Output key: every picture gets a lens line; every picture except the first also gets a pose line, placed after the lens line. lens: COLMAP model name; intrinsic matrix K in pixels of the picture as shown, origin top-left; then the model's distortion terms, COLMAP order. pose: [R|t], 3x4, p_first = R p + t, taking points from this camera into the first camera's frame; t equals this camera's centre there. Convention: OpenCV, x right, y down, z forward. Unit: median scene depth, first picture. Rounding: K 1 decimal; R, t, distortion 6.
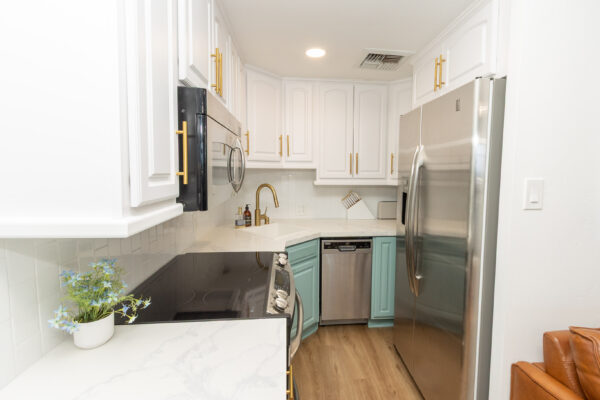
lens RADIAL K [[284.2, 0, 309.9], [0, 284.2, 185.2], [0, 0, 1]] dist [0.001984, 0.000157]
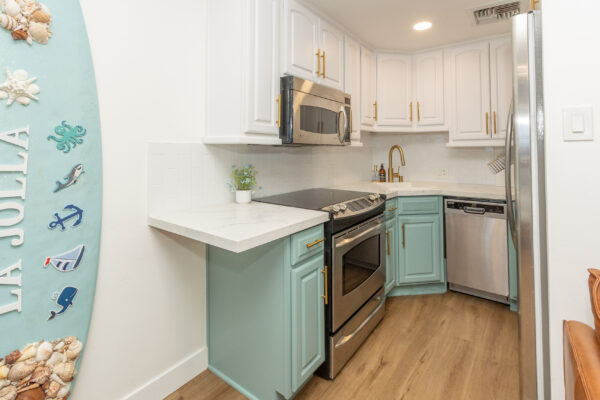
lens RADIAL K [[284.2, 0, 304.9], [0, 284.2, 140.1], [0, 0, 1]] dist [0.001984, 0.000157]
pose [[0.740002, -0.035118, -0.671688, 0.387343], [-0.034585, 0.995328, -0.090141, 0.101207], [0.671715, 0.089935, 0.735330, -0.107630]]
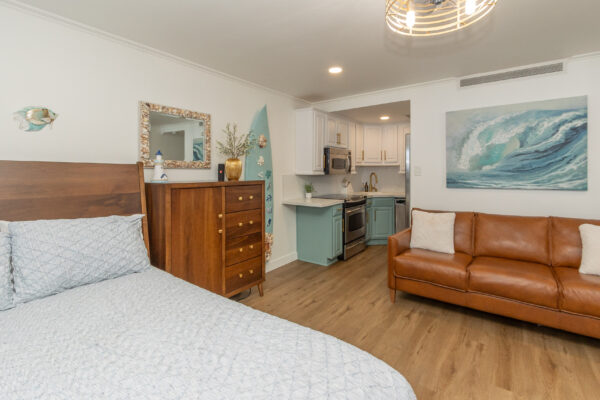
lens RADIAL K [[284.2, 0, 301.2], [0, 284.2, 174.6], [0, 0, 1]] dist [0.001984, 0.000157]
pose [[0.748429, -0.001115, -0.663213, 1.009484], [-0.031041, 0.998844, -0.036708, 0.122259], [0.662488, 0.048060, 0.747530, -1.170744]]
